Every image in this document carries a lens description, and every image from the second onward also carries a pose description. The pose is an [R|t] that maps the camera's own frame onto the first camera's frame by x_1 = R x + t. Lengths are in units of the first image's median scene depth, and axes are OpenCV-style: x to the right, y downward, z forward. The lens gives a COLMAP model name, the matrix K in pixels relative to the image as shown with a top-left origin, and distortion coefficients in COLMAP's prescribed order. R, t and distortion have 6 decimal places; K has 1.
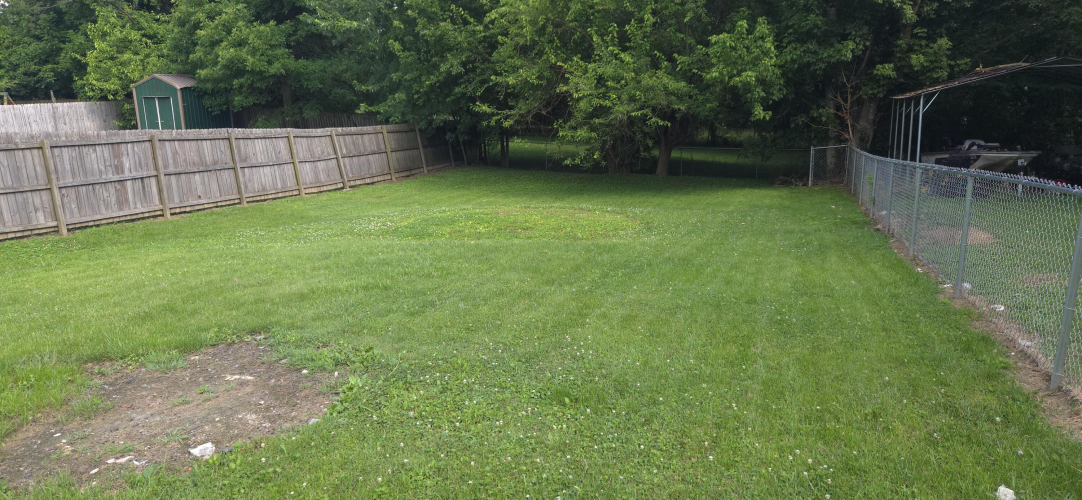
lens RADIAL K [[711.6, 0, 525.5], [0, 711.6, 254.0], [0, 0, 1]] dist [0.081805, -0.061968]
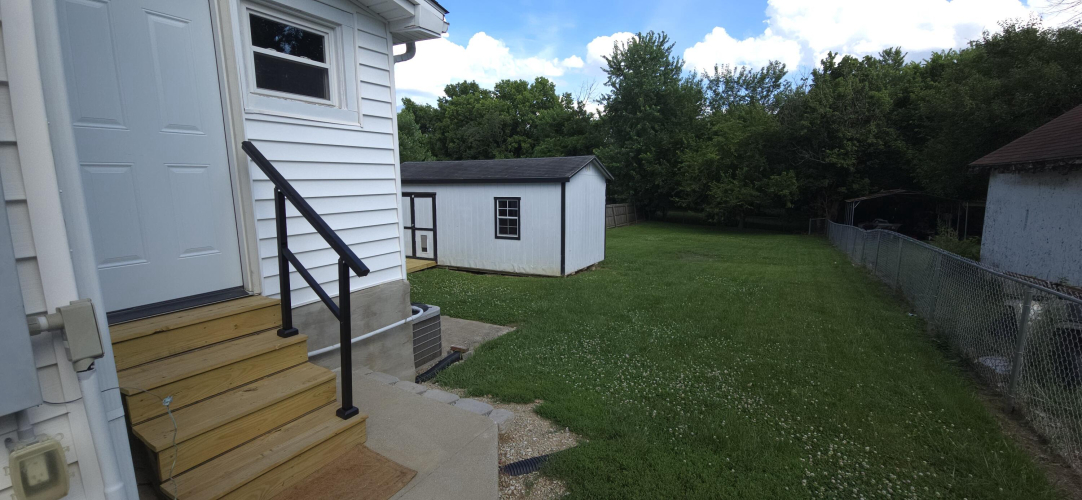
lens RADIAL K [[439.4, 0, 542.0], [0, 439.4, 244.0], [0, 0, 1]] dist [0.001070, 0.000204]
pose [[0.986558, 0.046815, -0.156562, -0.287558], [-0.057101, 0.996450, -0.061860, 0.088264], [0.153111, 0.069968, 0.985729, -0.659242]]
